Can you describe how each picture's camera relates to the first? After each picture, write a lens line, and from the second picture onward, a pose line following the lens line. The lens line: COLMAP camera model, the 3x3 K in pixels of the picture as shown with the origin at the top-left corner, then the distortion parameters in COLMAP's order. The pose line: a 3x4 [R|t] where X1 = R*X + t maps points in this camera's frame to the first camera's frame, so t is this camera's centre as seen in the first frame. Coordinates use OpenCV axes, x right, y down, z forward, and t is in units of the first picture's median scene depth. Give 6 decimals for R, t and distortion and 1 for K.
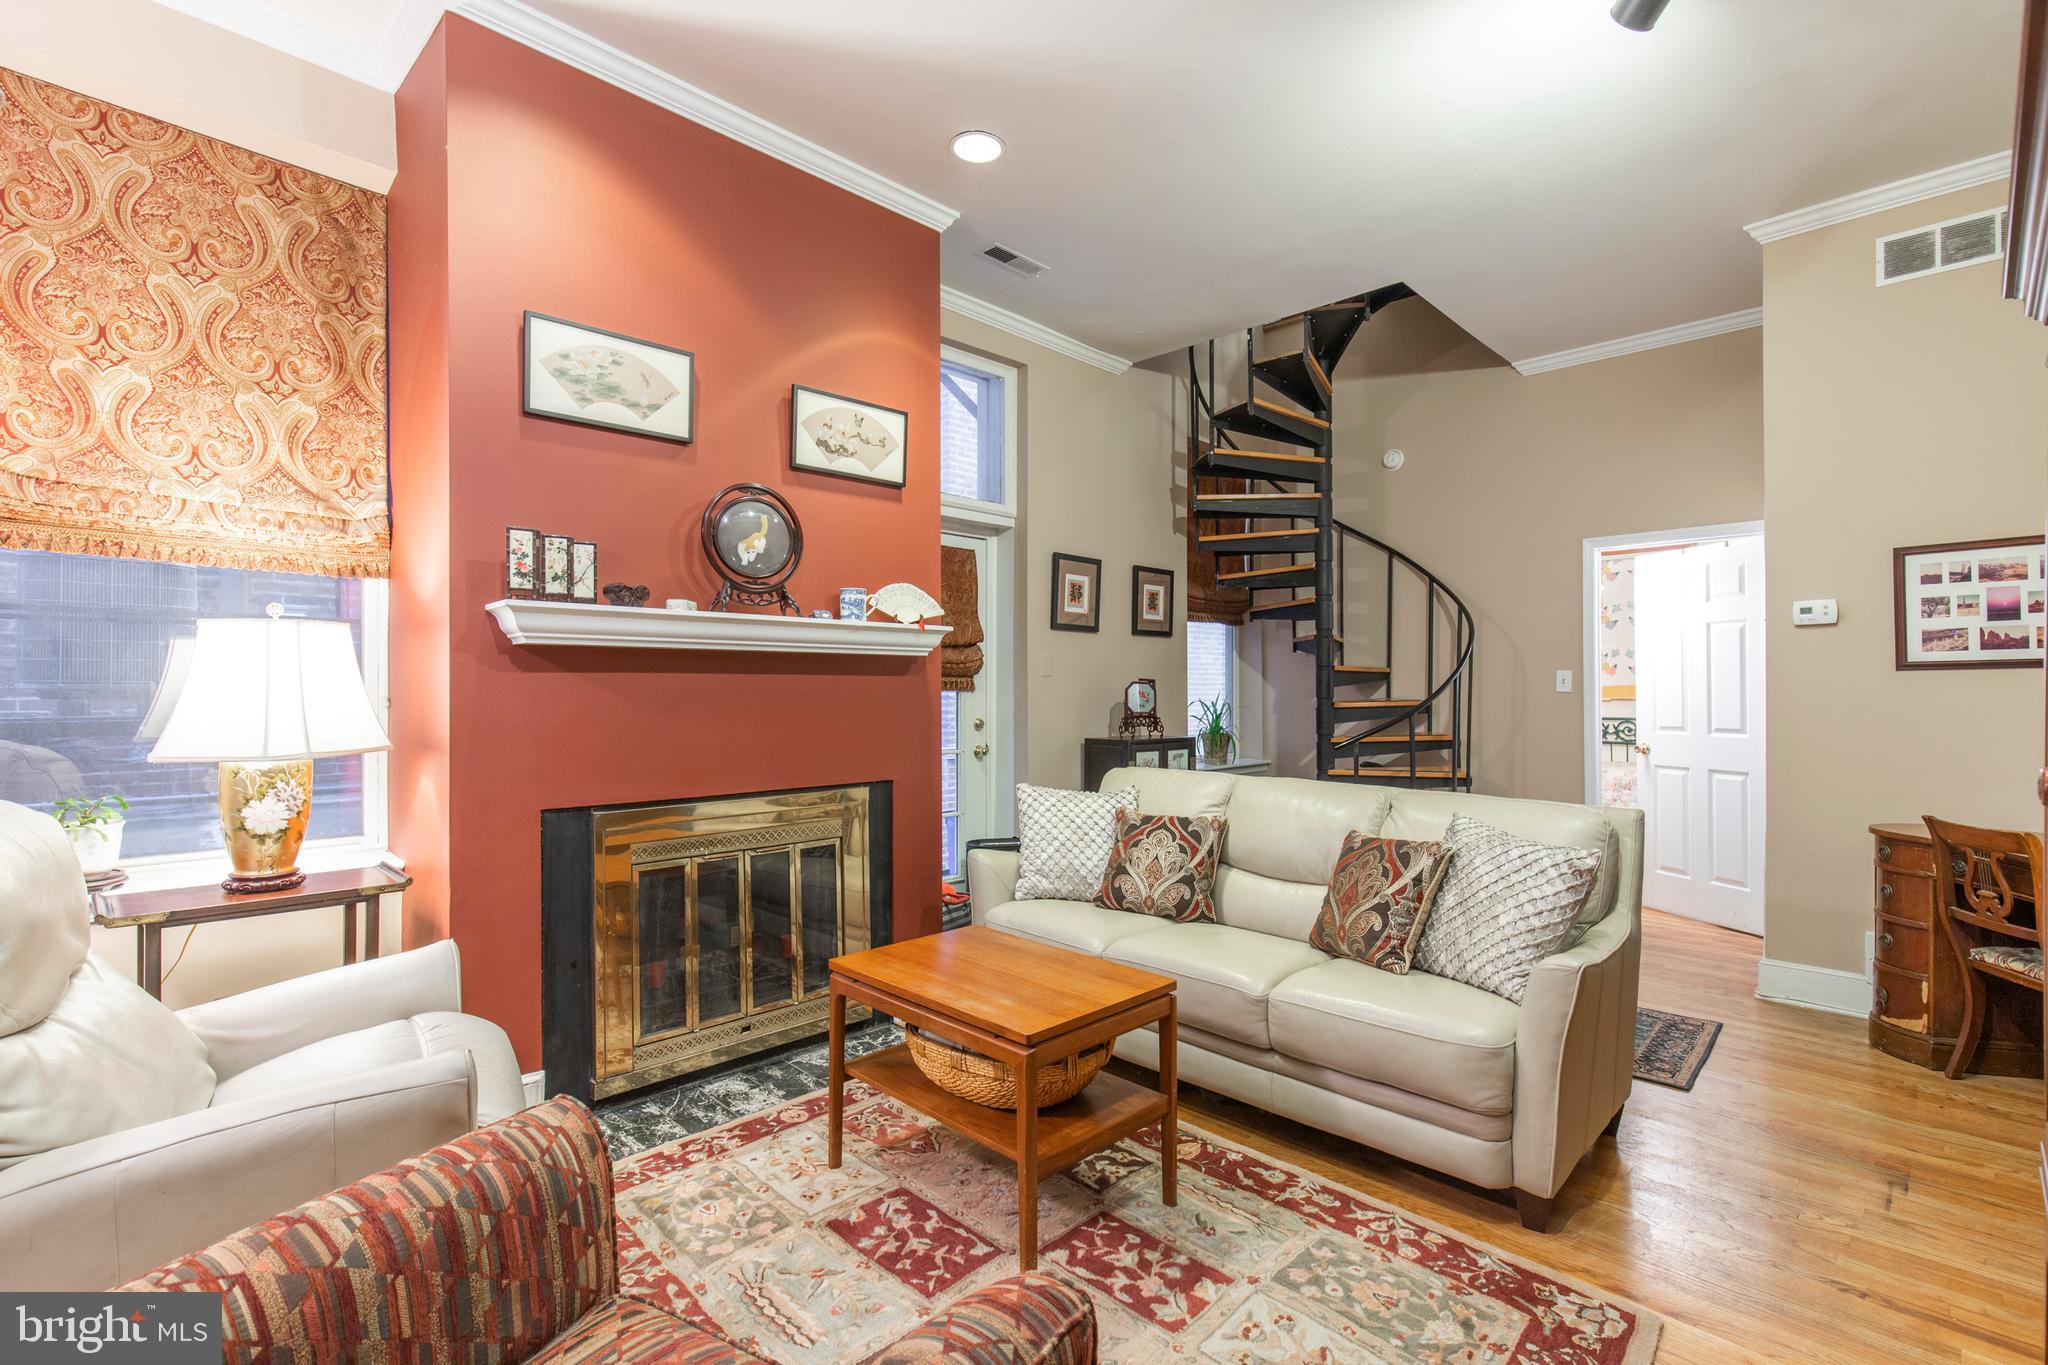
lens RADIAL K [[921.9, 0, 1024.0], [0, 921.9, 682.5], [0, 0, 1]] dist [0.000837, 0.000044]
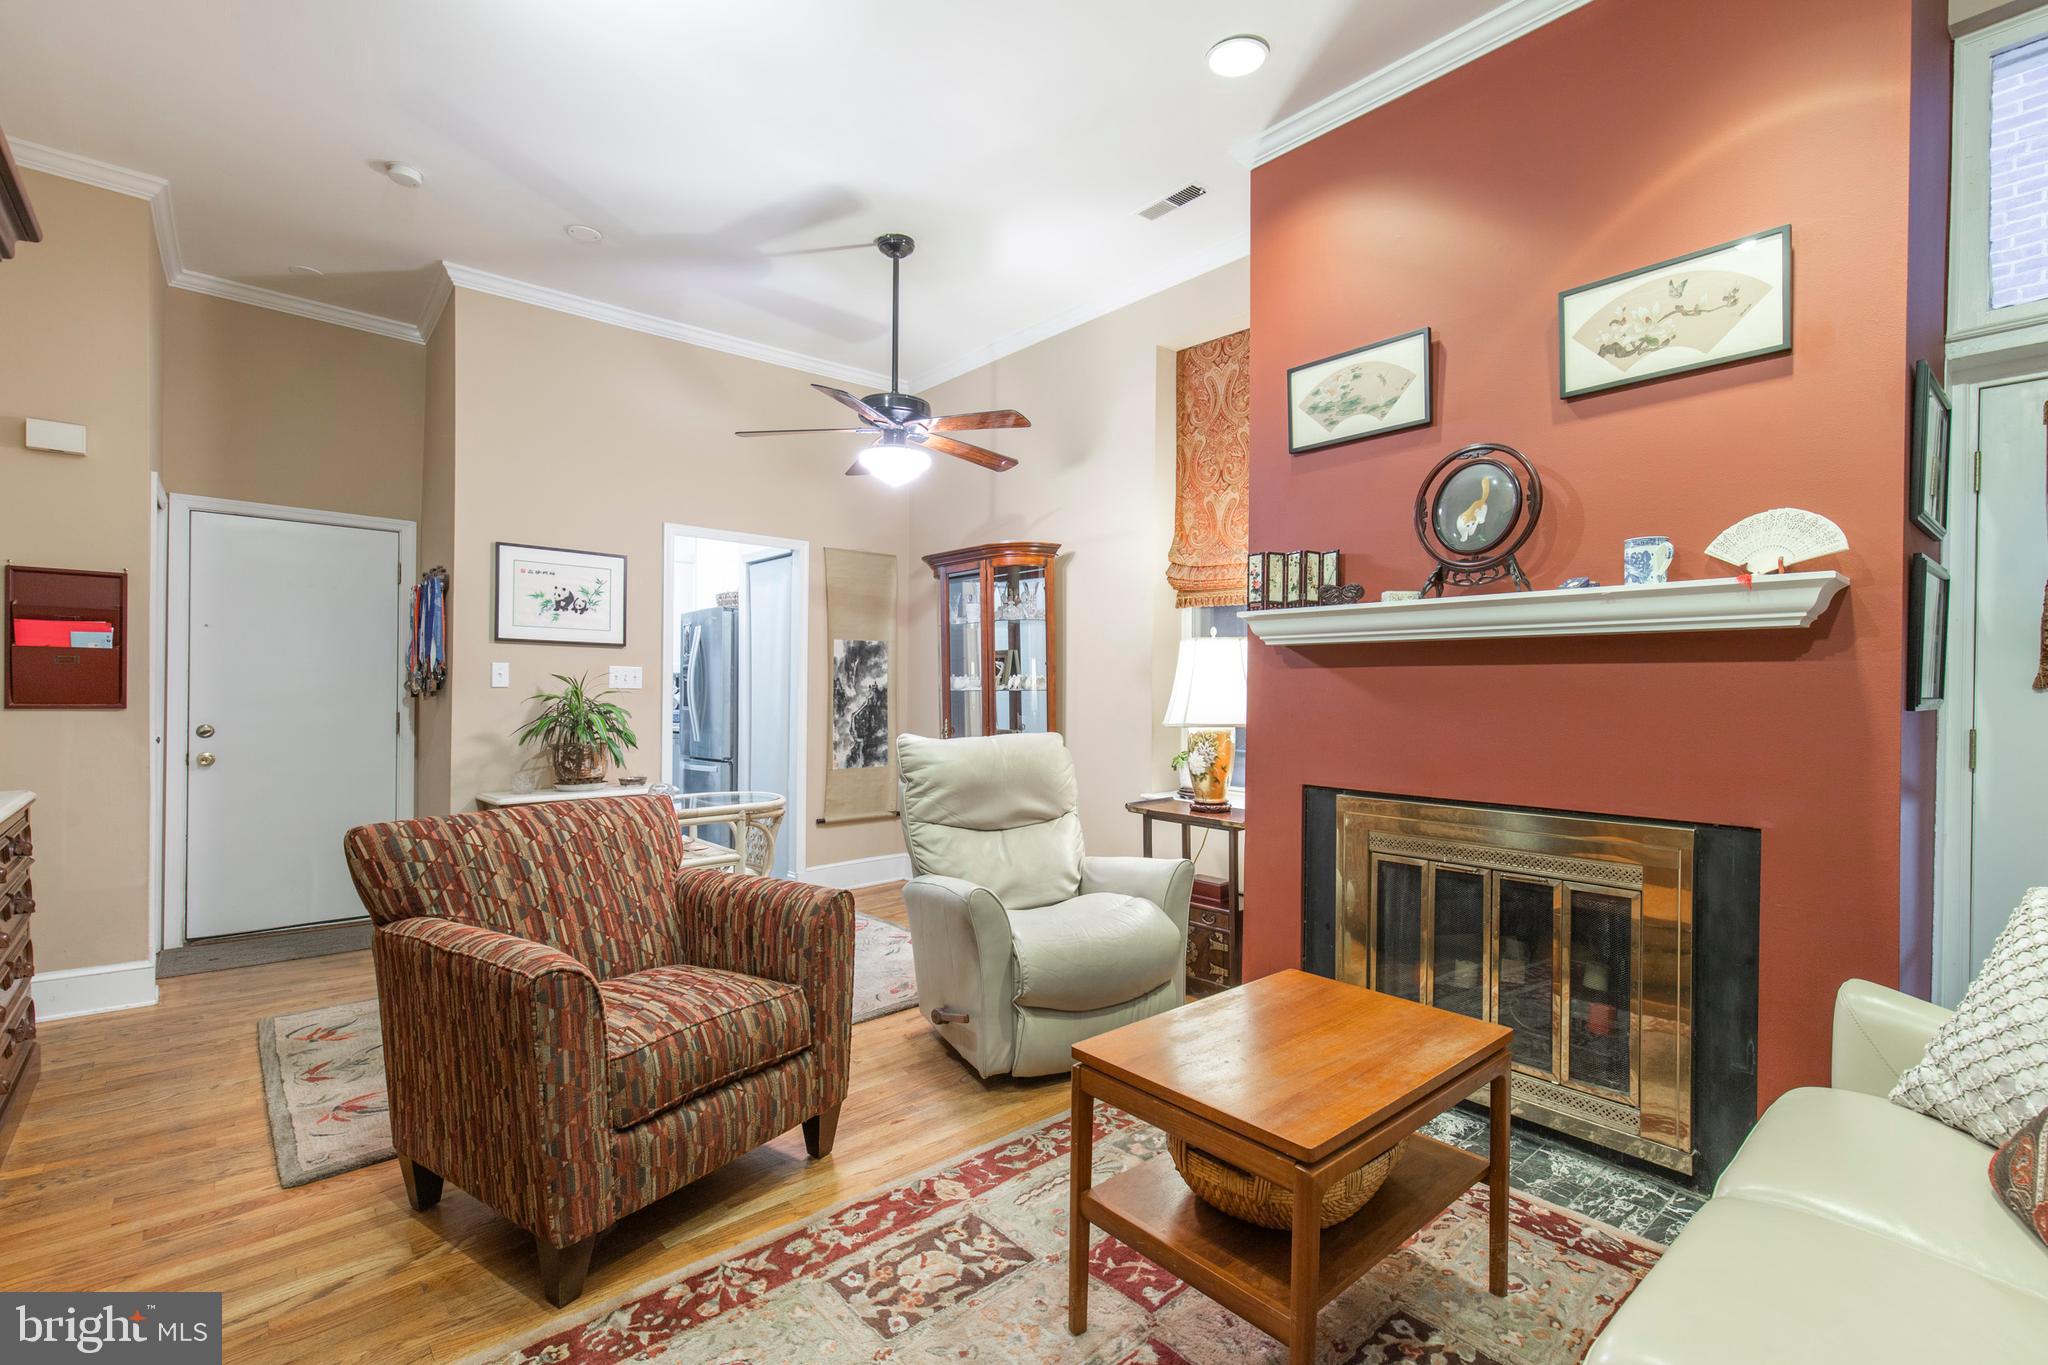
lens RADIAL K [[921.9, 0, 1024.0], [0, 921.9, 682.5], [0, 0, 1]] dist [0.000837, 0.000044]
pose [[-0.069458, -0.004101, -0.997576, 0.623589], [0.001806, 0.999989, -0.004237, 0.011000], [0.997583, -0.002096, -0.069450, 0.661859]]
